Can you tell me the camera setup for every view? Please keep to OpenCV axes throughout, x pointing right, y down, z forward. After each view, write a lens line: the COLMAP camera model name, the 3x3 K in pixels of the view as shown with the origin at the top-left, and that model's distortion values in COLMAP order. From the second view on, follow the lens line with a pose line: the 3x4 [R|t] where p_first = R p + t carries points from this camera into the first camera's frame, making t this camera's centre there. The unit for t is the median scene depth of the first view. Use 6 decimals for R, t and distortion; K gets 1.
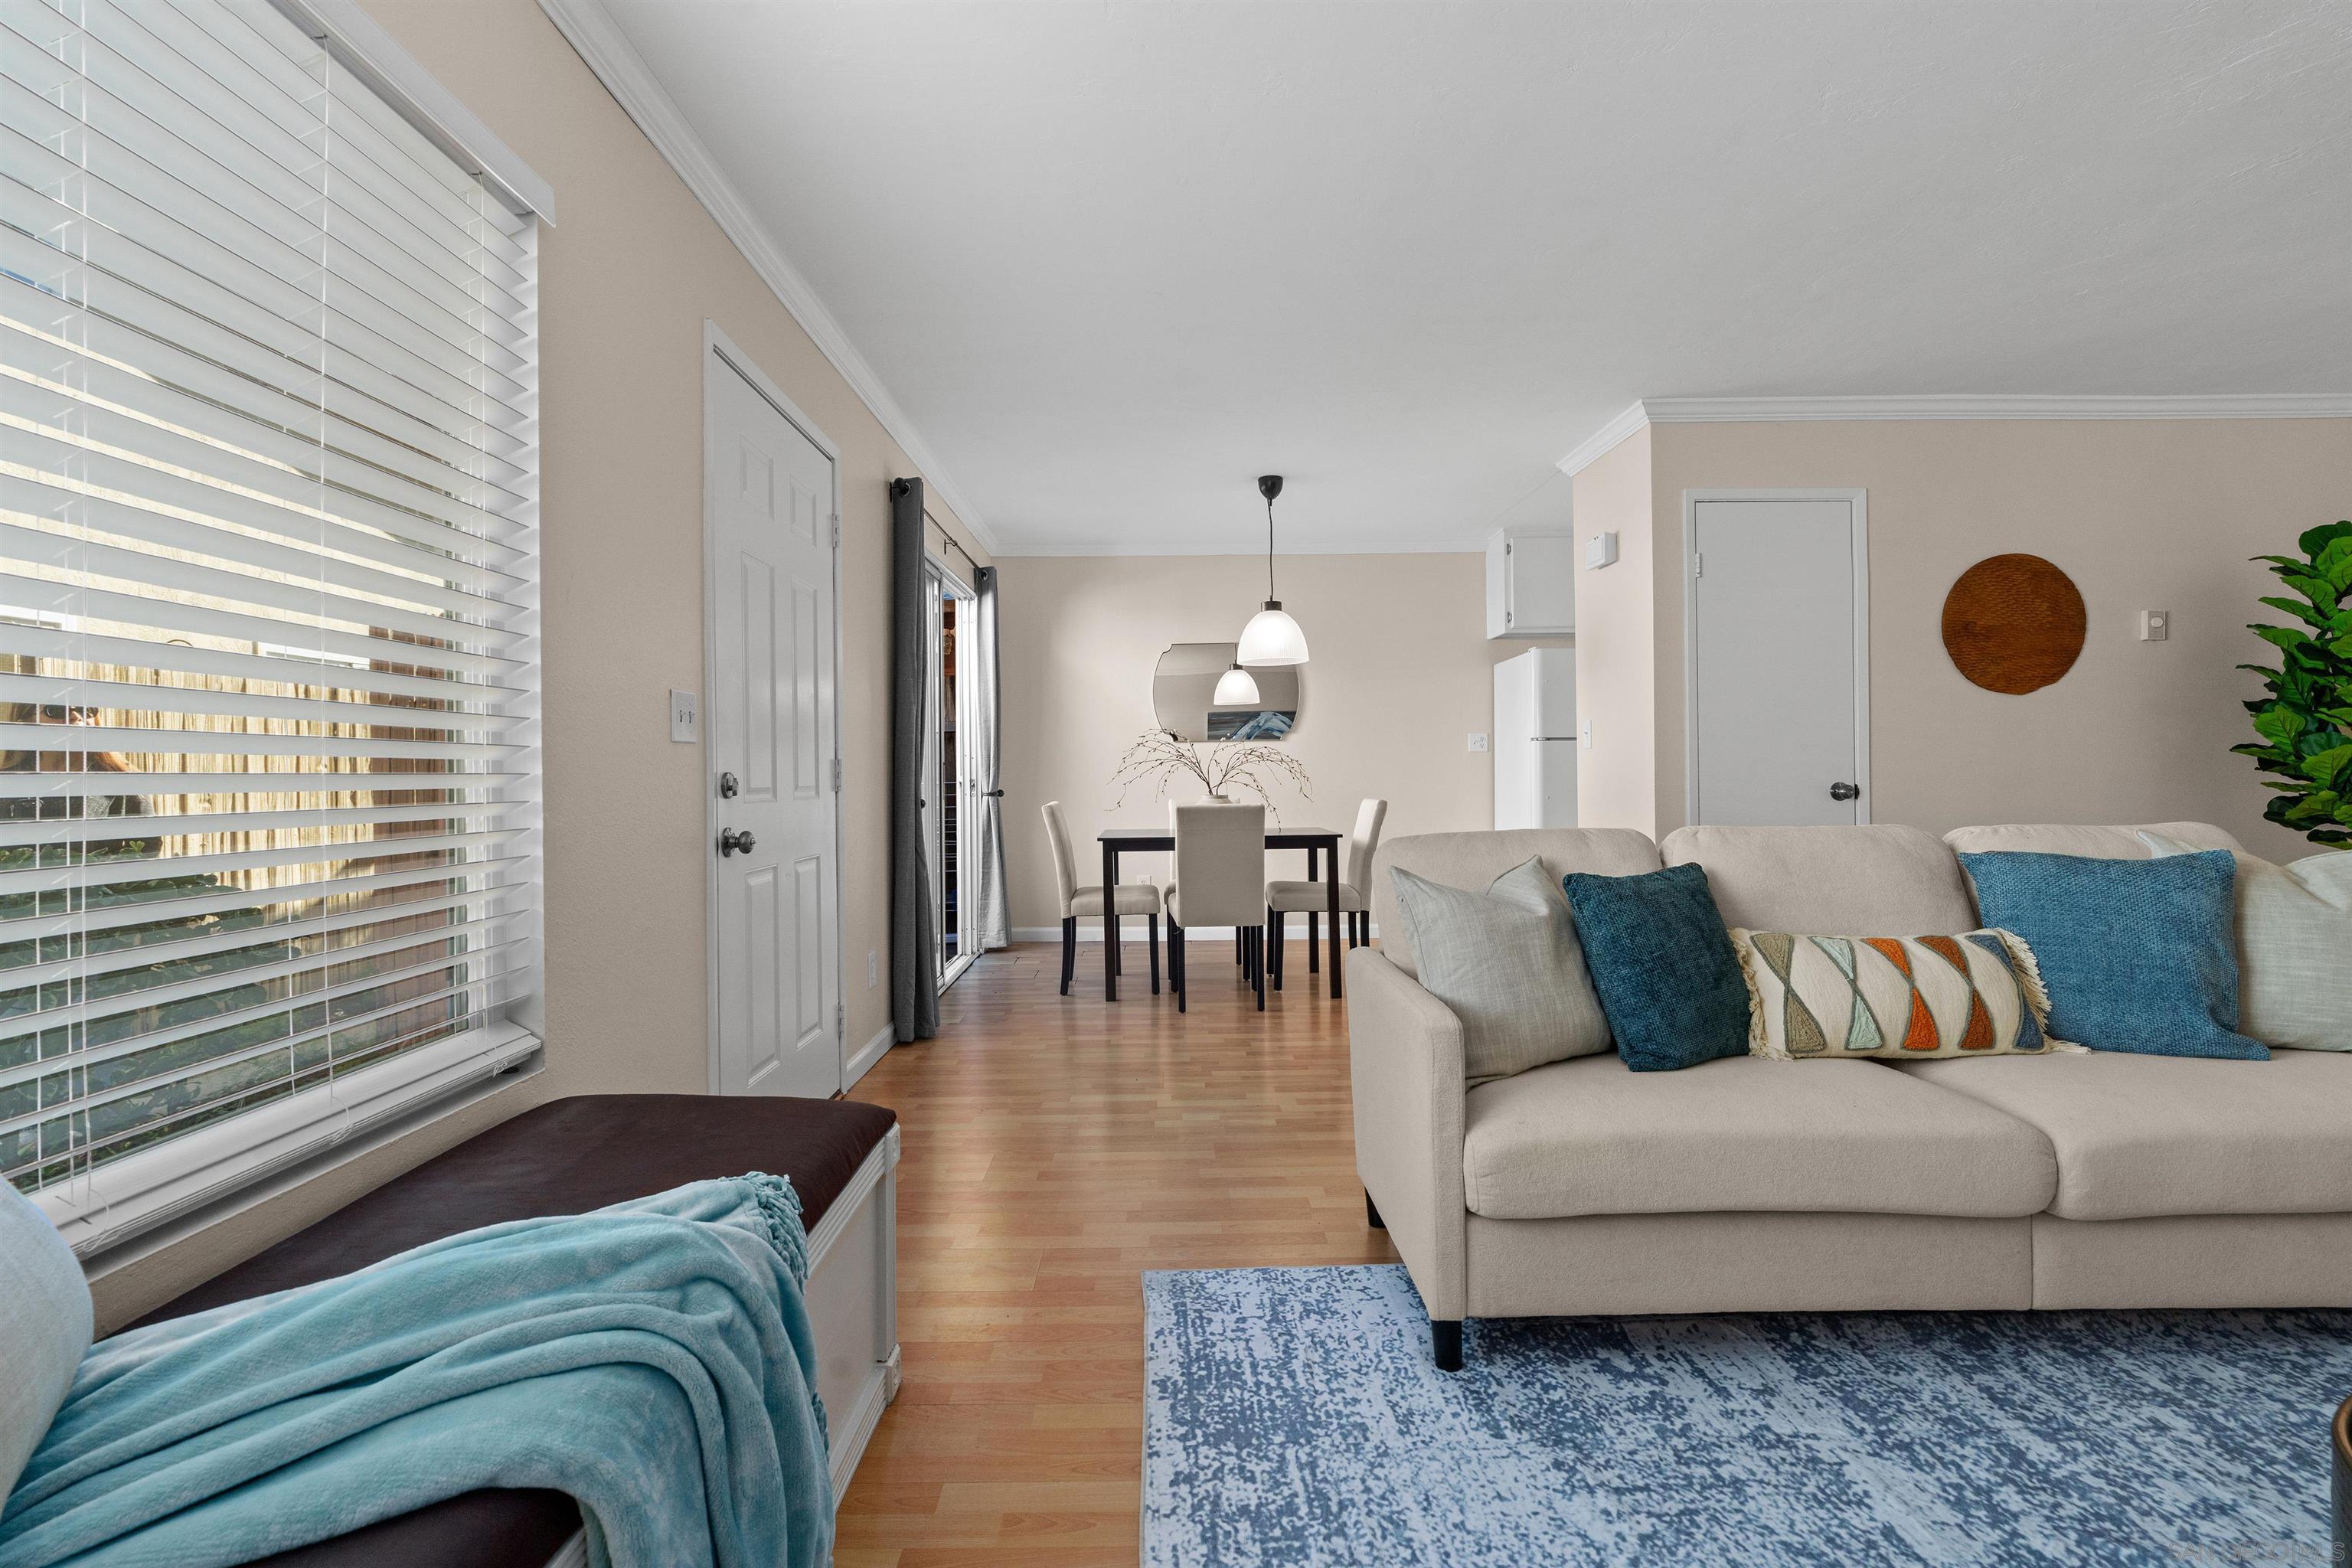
lens RADIAL K [[1069.4, 0, 1159.2], [0, 1069.4, 773.9], [0, 0, 1]] dist [-0.010296, 0.005160]
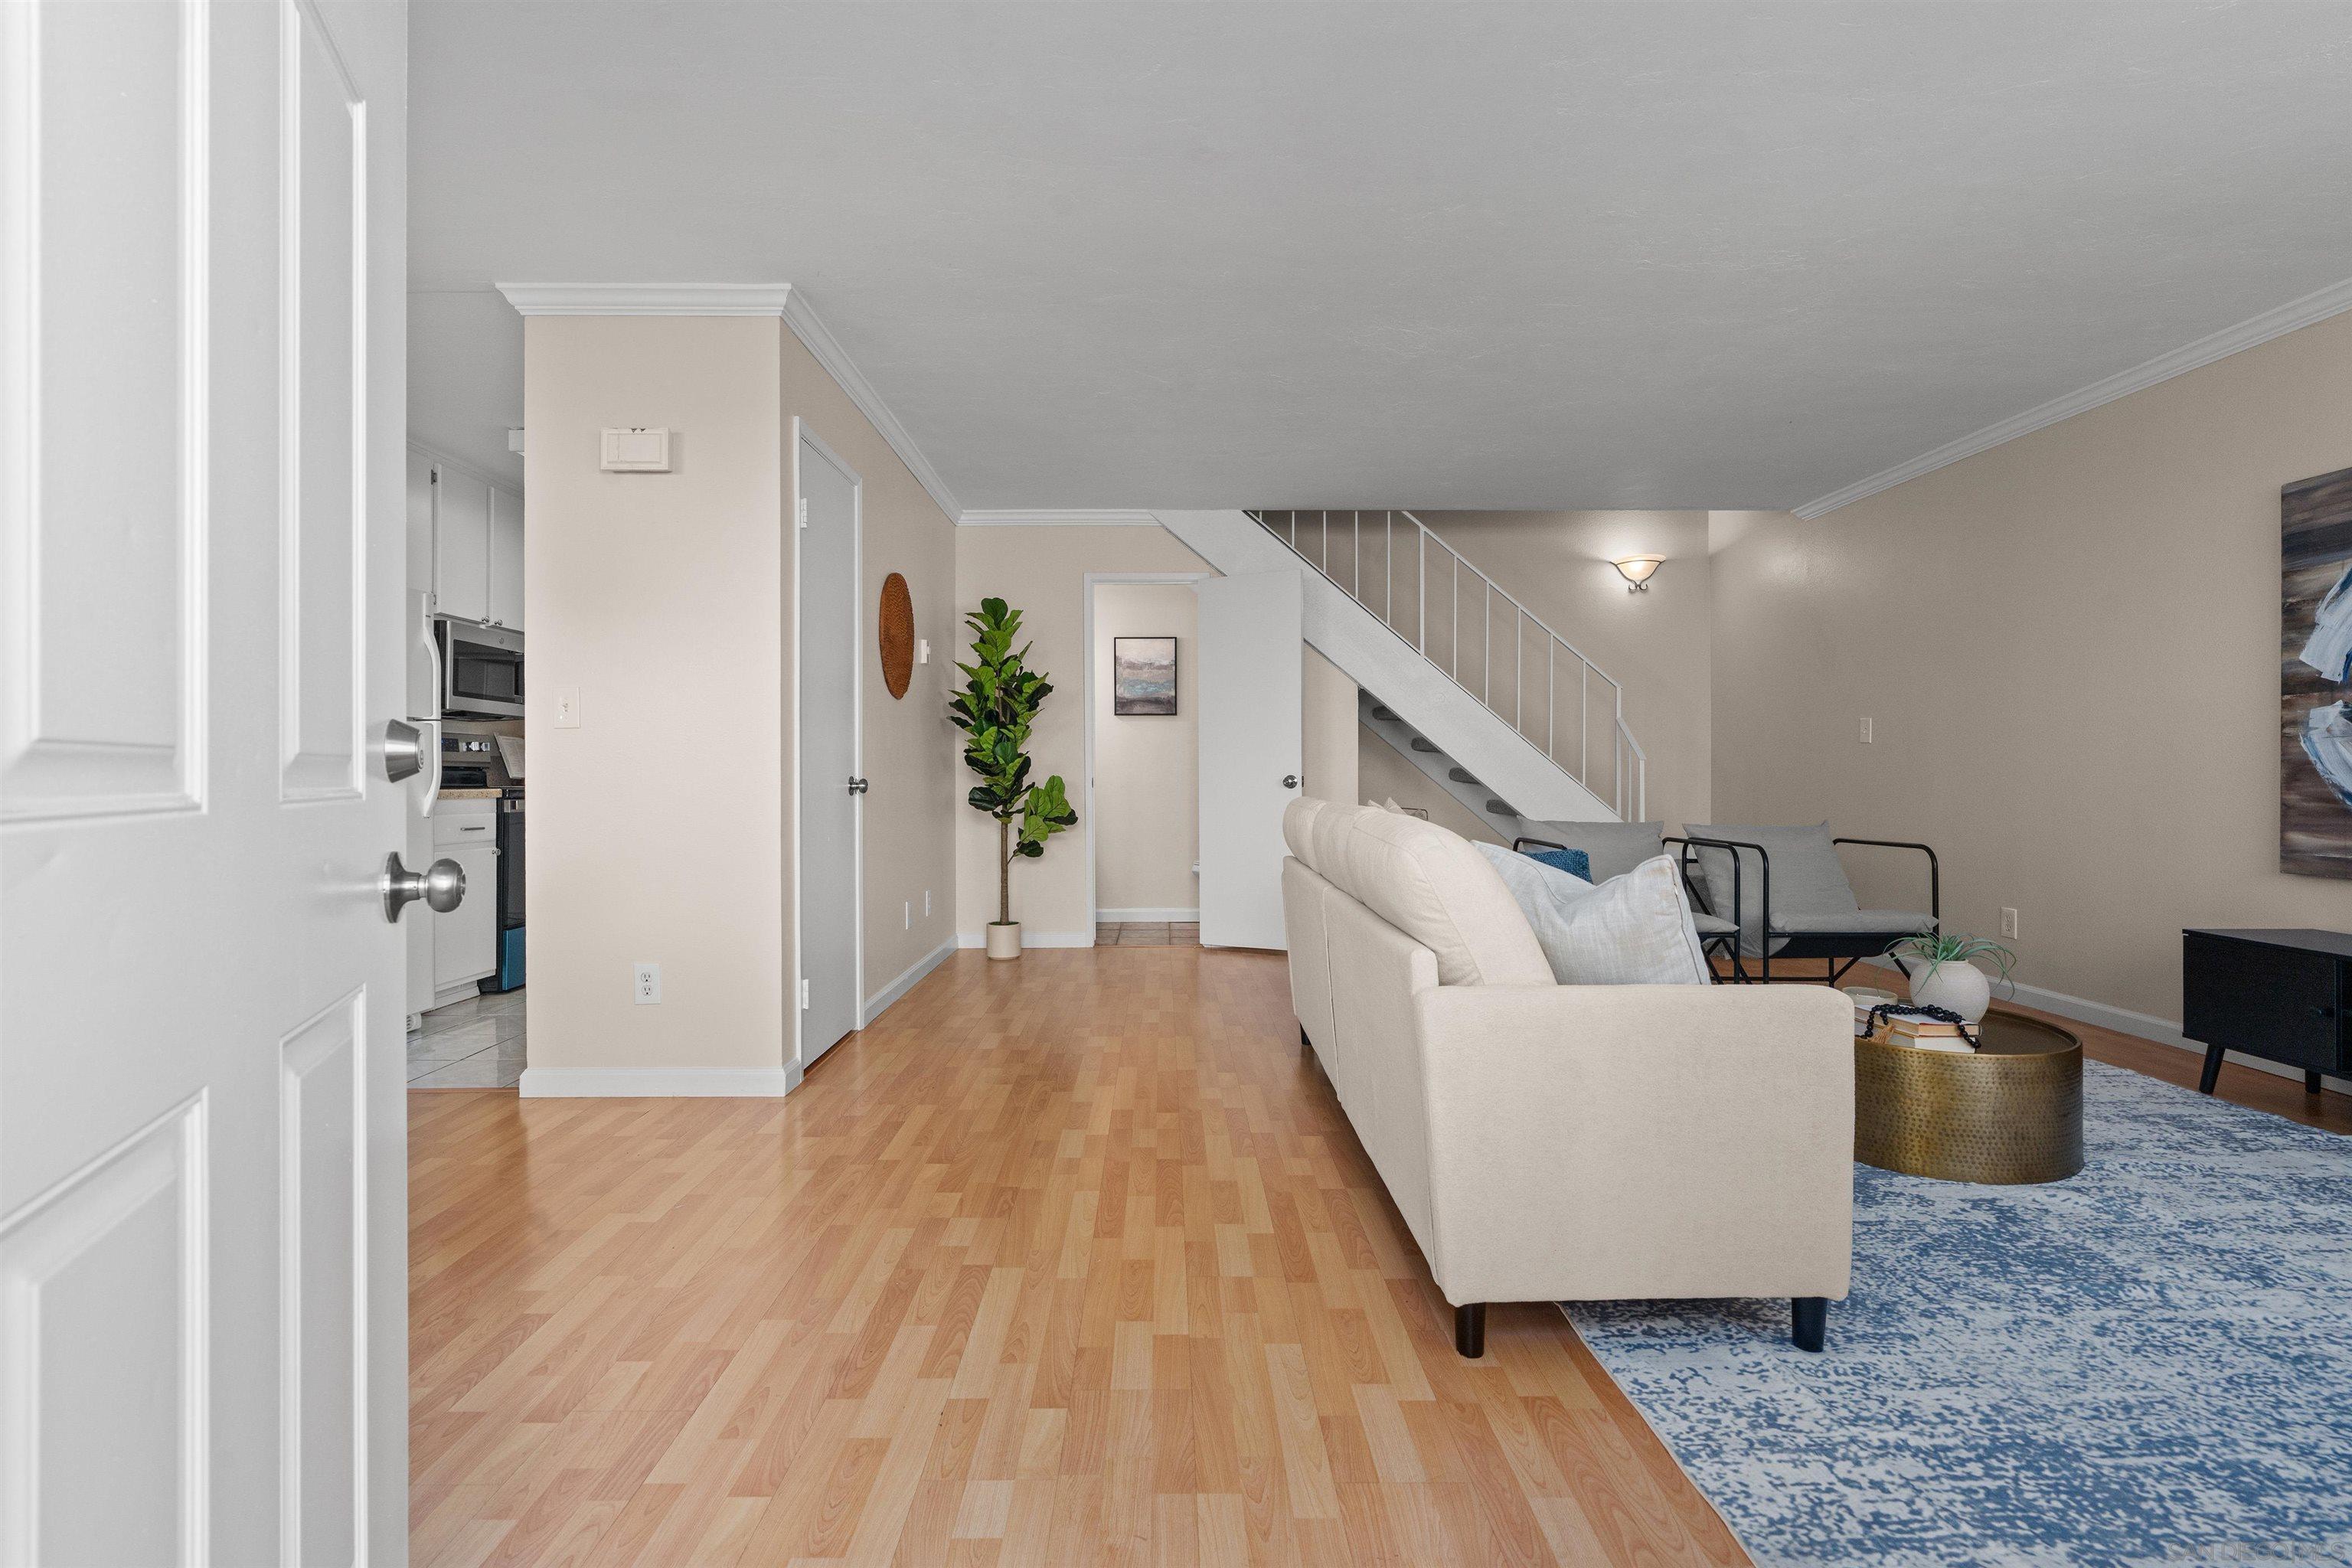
lens RADIAL K [[1069.4, 0, 1162.8], [0, 1069.4, 766.3], [0, 0, 1]] dist [-0.010296, 0.005160]
pose [[-0.020055, 0.016299, 0.999666, -0.701610], [0.000488, 0.999867, -0.016293, 0.037703], [-0.999799, 0.000161, -0.020060, 1.609444]]
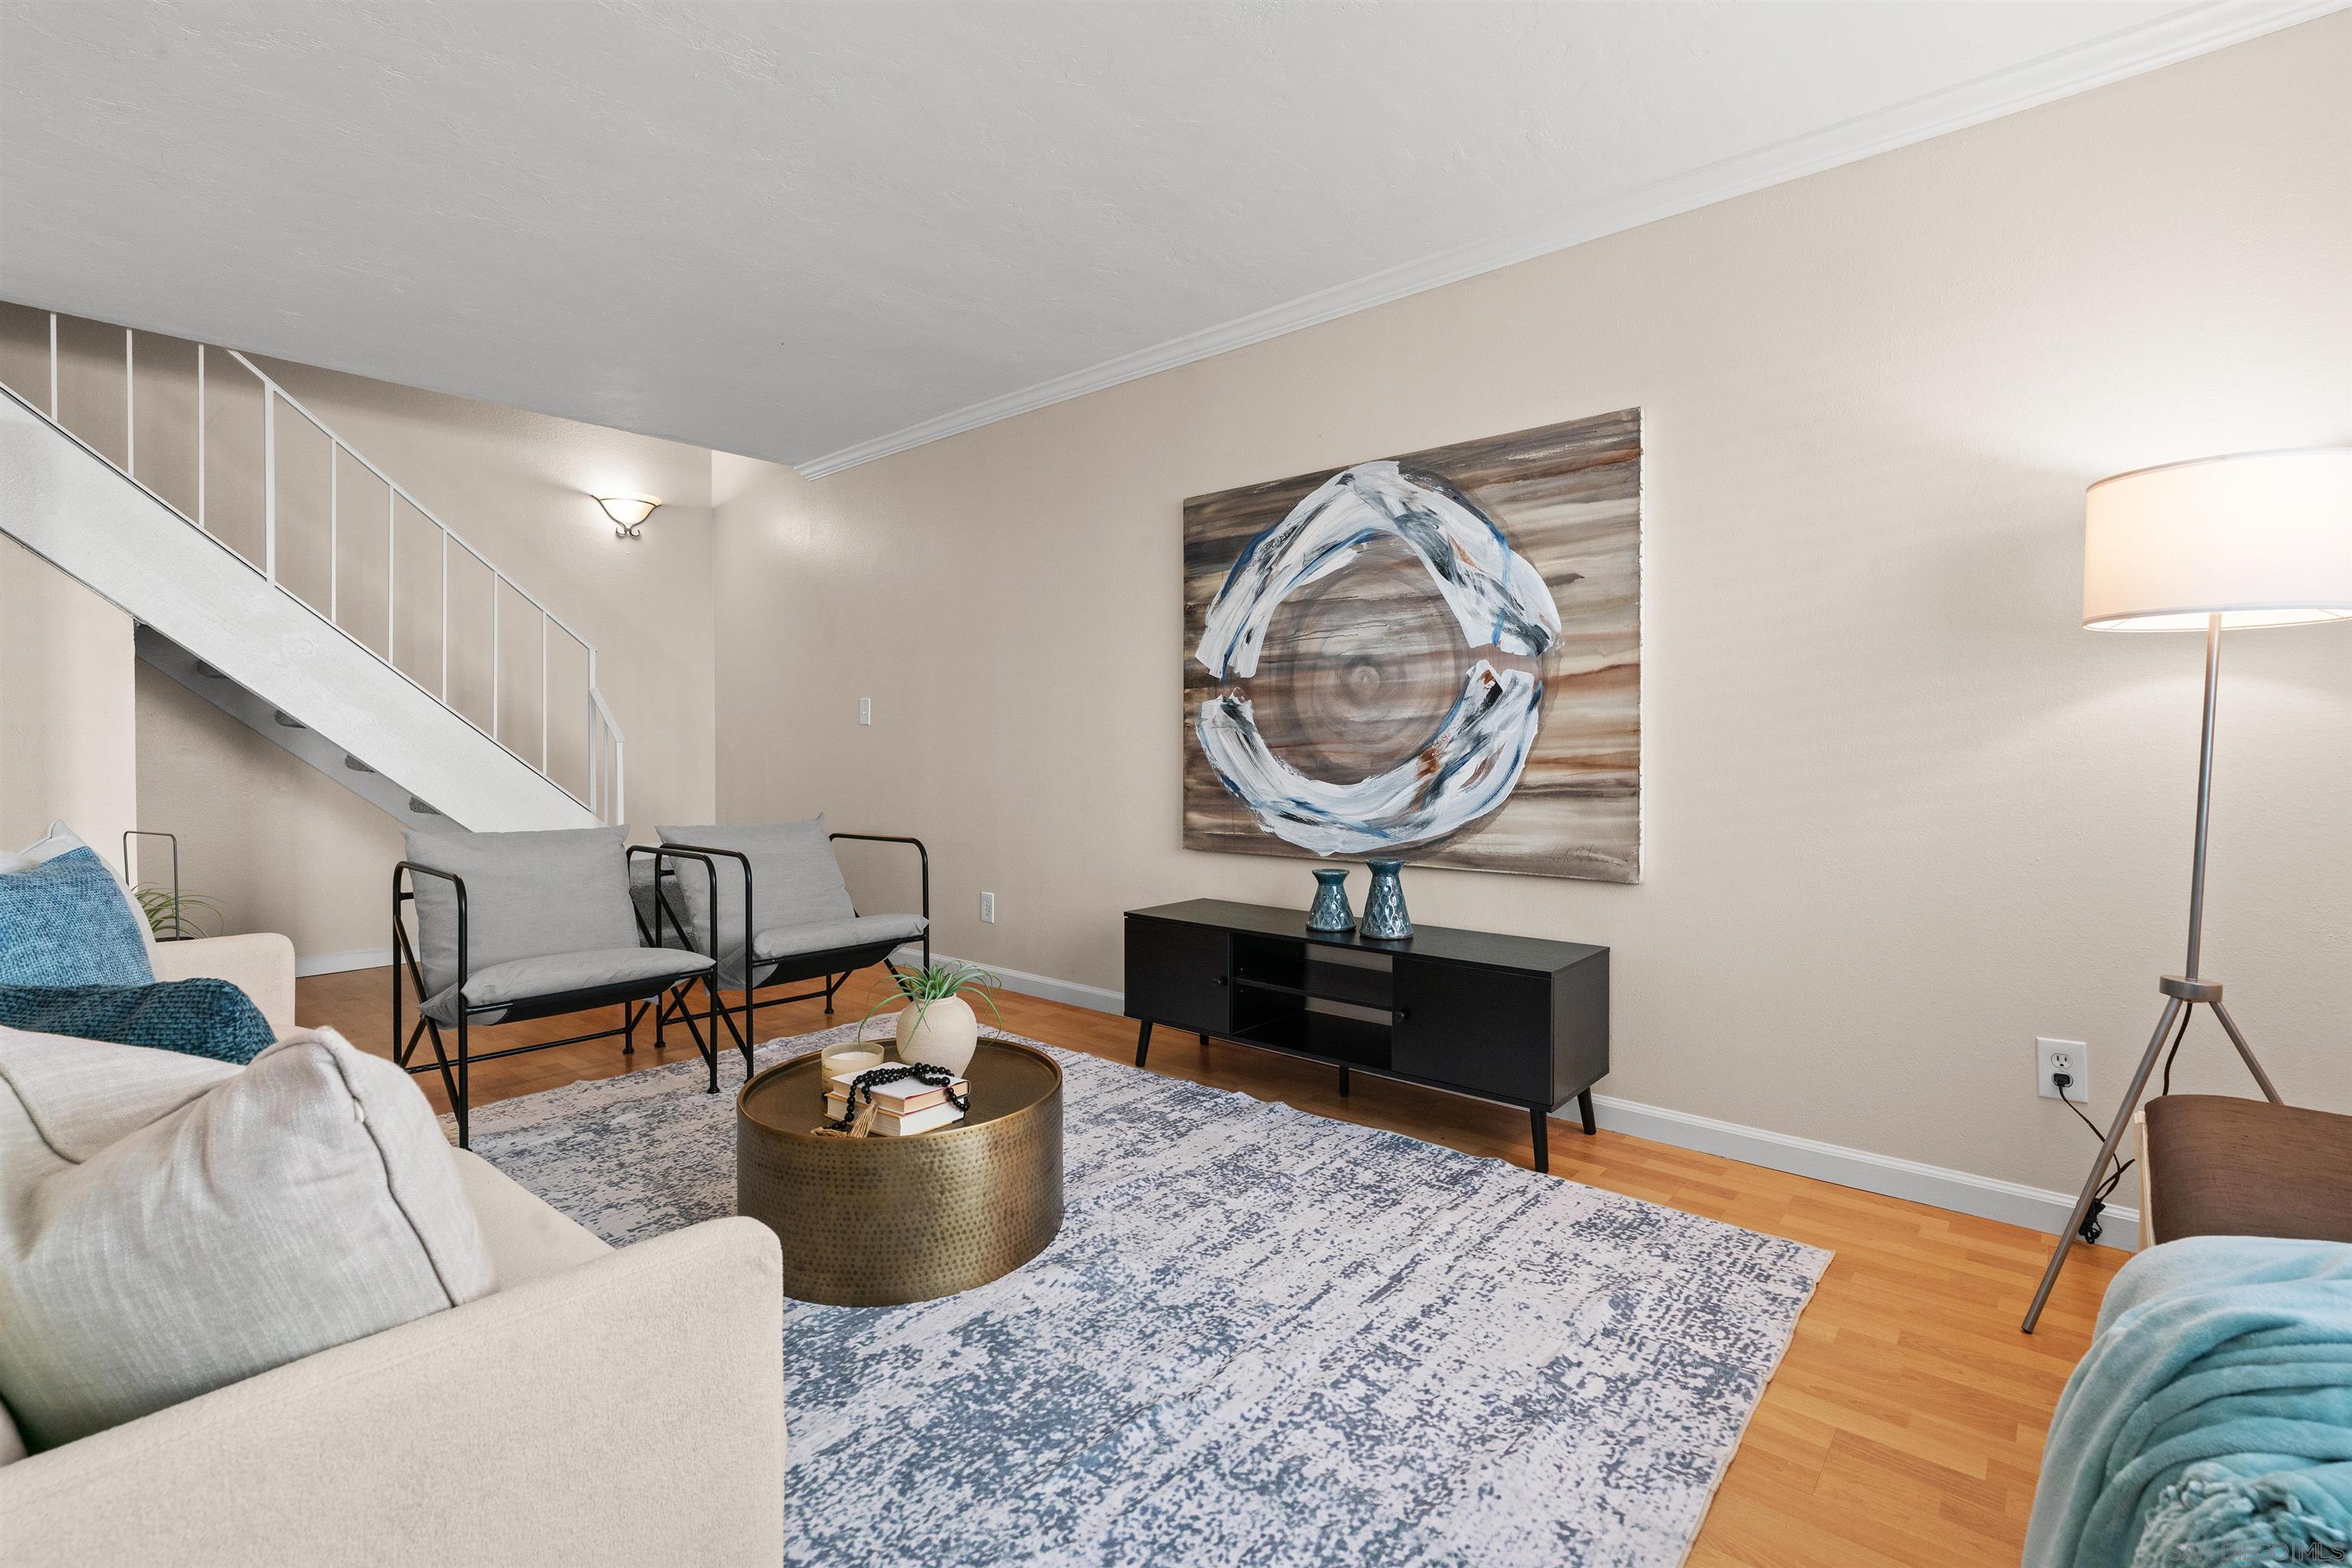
lens RADIAL K [[1069.4, 0, 1173.8], [0, 1069.4, 767.9], [0, 0, 1]] dist [-0.010296, 0.005160]
pose [[-0.765168, -0.001338, 0.643829, -0.210310], [0.010958, 0.999826, 0.015100, 0.006169], [-0.643737, 0.018609, -0.765020, 1.224778]]
